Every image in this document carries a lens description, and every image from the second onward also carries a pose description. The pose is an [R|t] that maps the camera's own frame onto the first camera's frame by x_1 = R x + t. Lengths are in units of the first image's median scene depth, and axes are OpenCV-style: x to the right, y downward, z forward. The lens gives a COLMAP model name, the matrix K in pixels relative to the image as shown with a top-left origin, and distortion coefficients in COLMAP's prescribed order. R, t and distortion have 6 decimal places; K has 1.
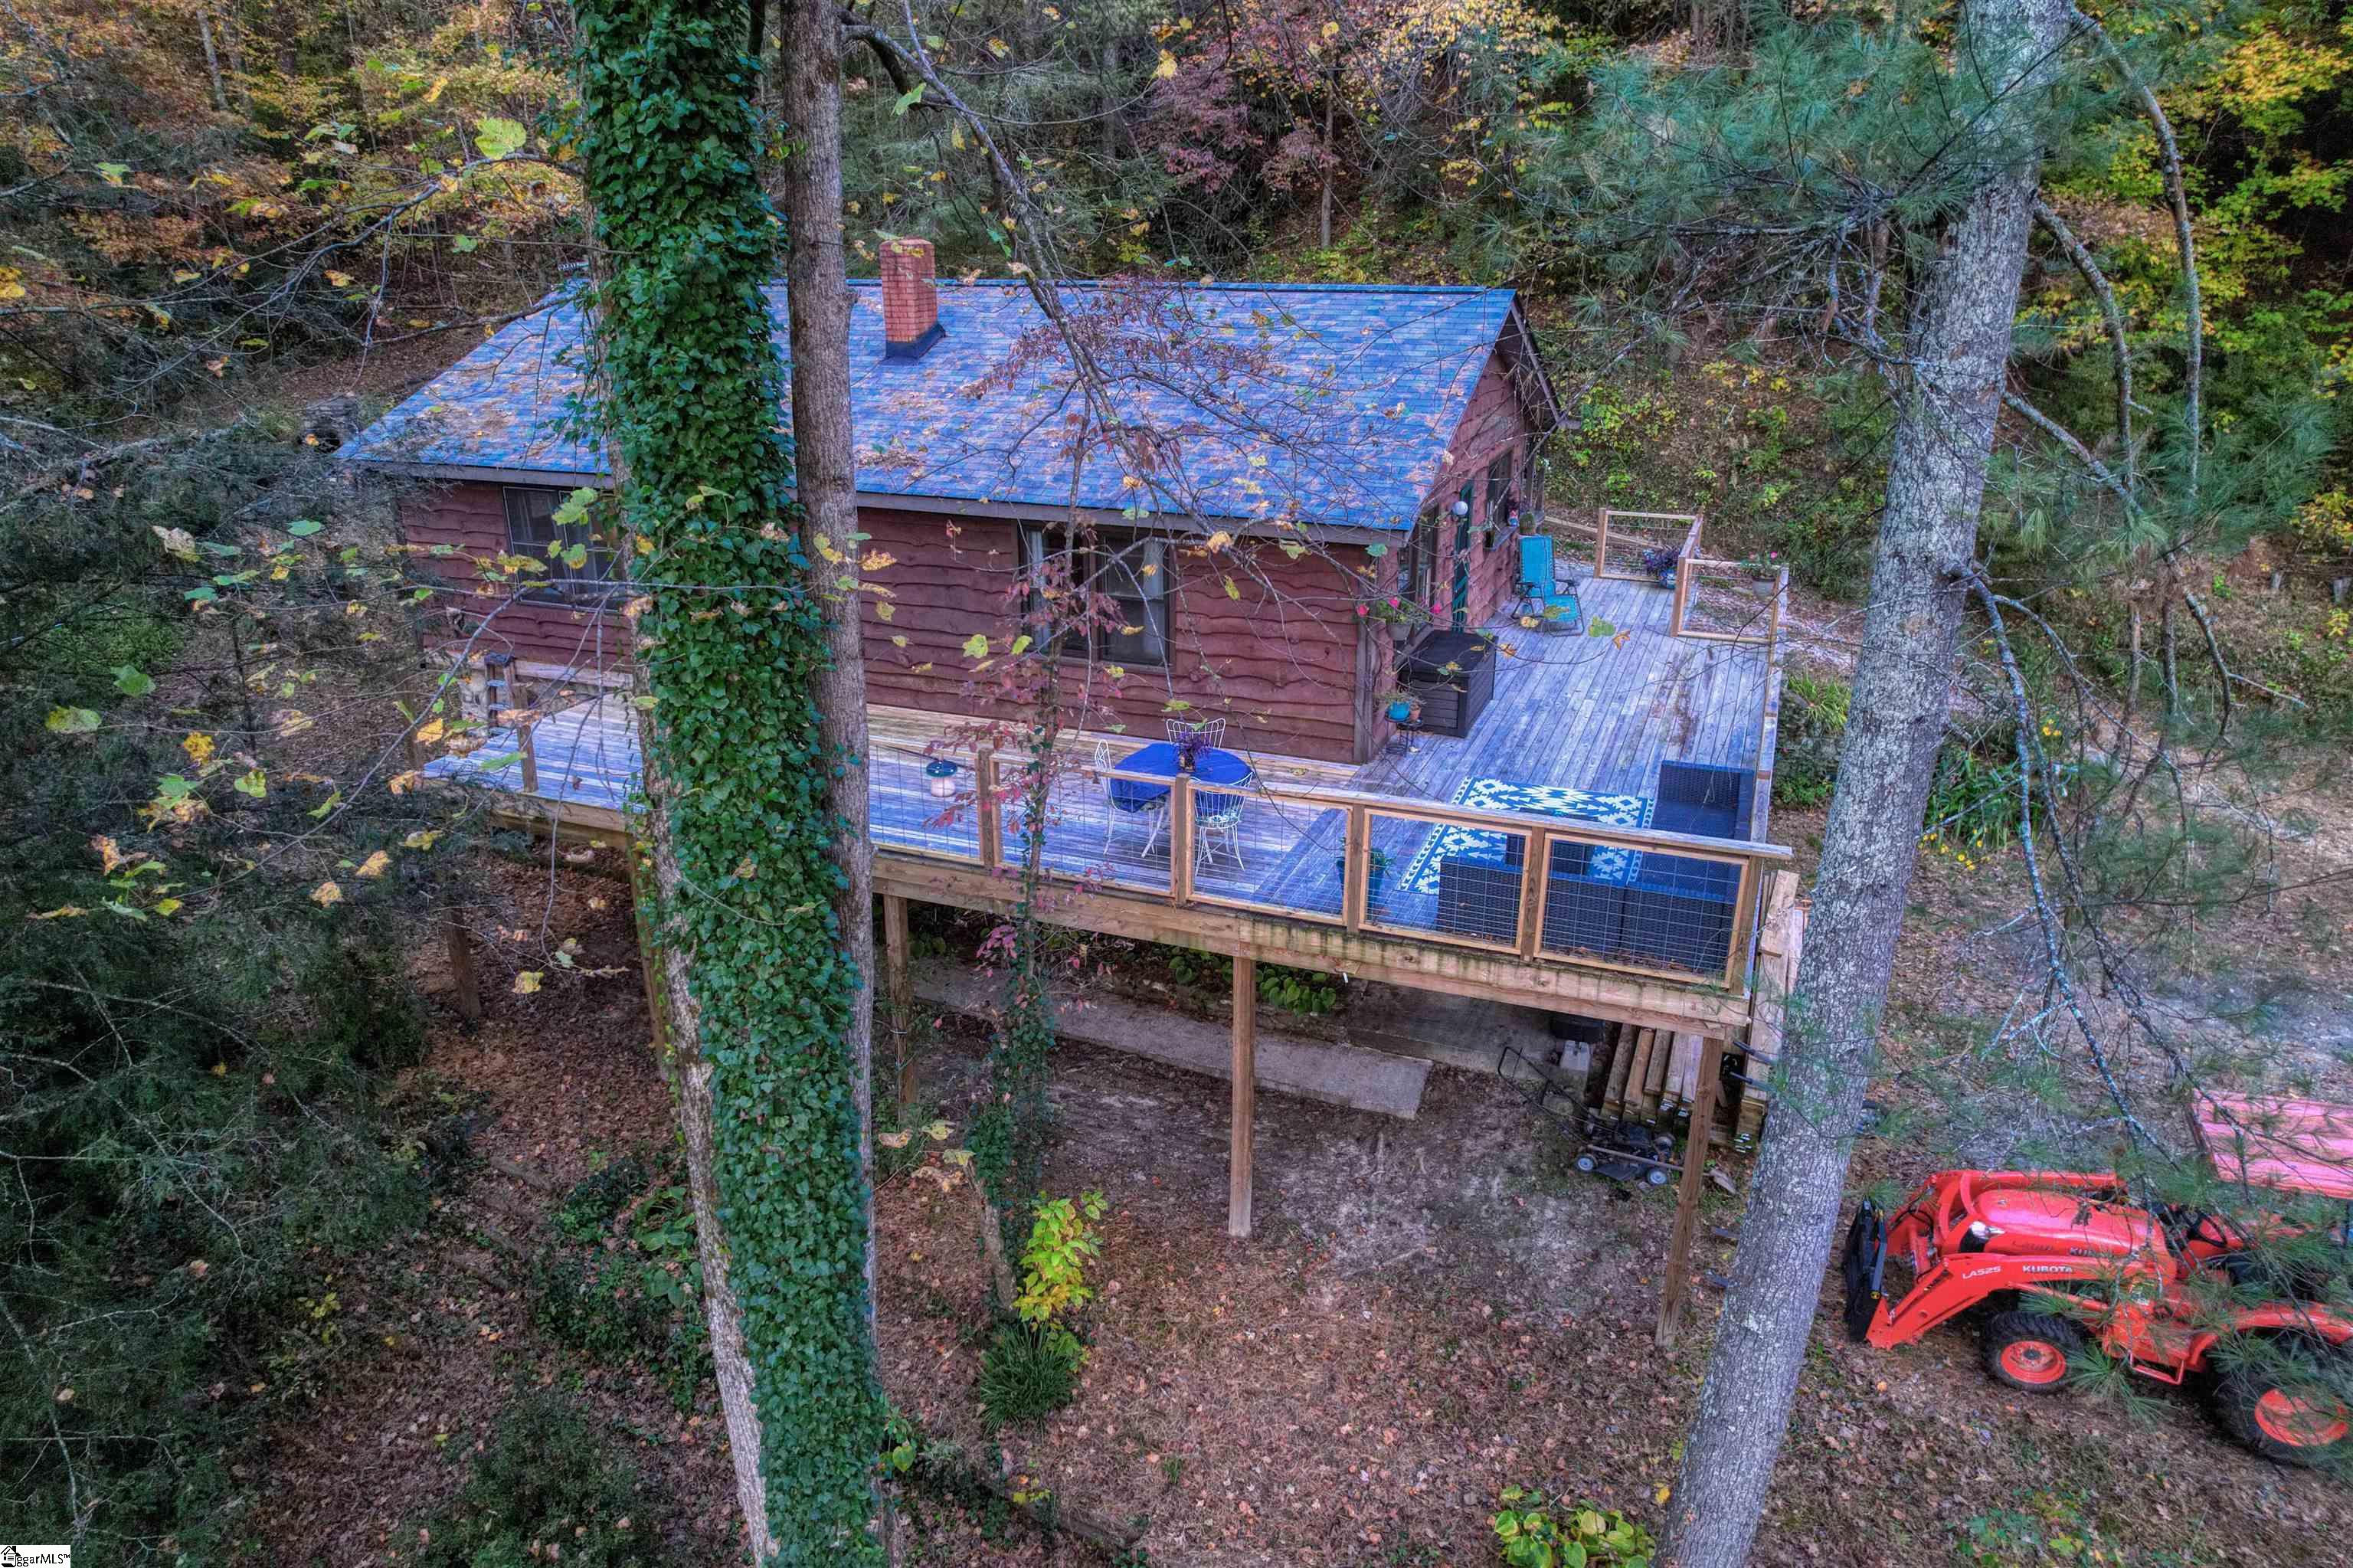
lens RADIAL K [[1505.7, 0, 1172.8], [0, 1505.7, 779.1], [0, 0, 1]] dist [-0.038541, -0.000983]
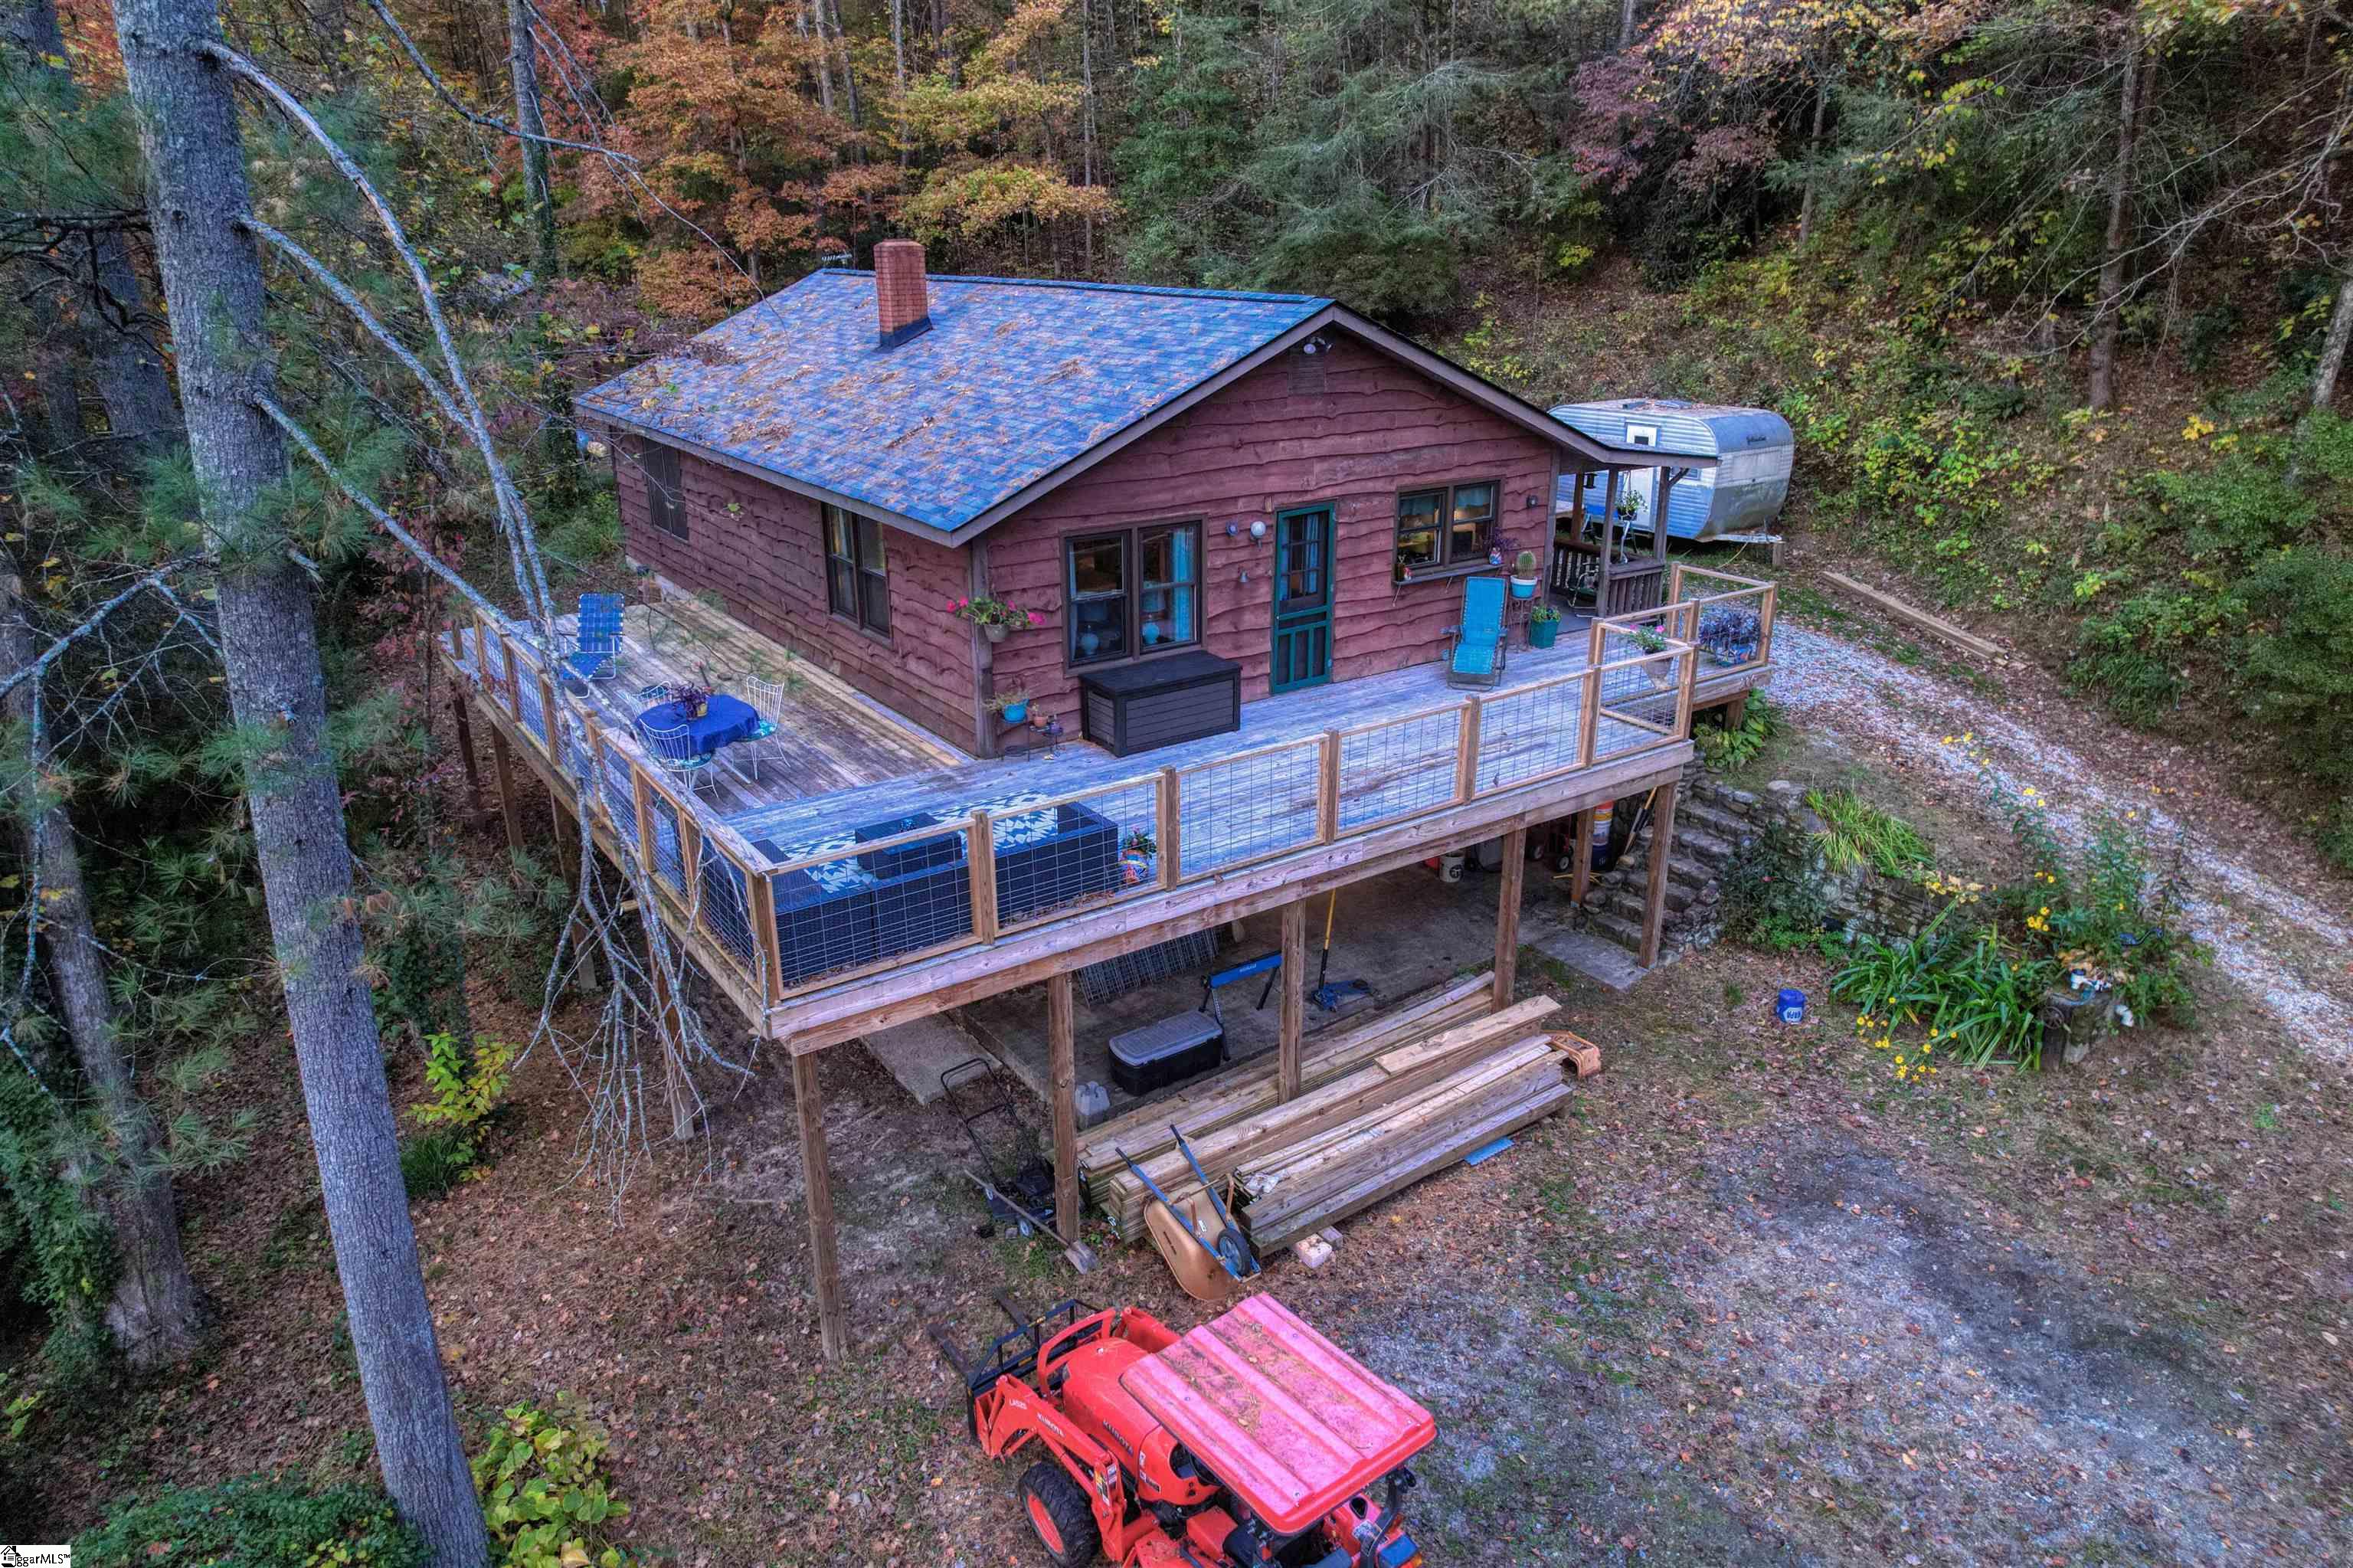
lens RADIAL K [[1505.7, 0, 1160.2], [0, 1505.7, 781.9], [0, 0, 1]] dist [-0.038541, -0.000983]
pose [[0.835515, 0.191774, -0.514915, 0.626252], [-0.190749, 0.980069, 0.055500, -0.061416], [0.515295, 0.051848, 0.855443, 0.158294]]
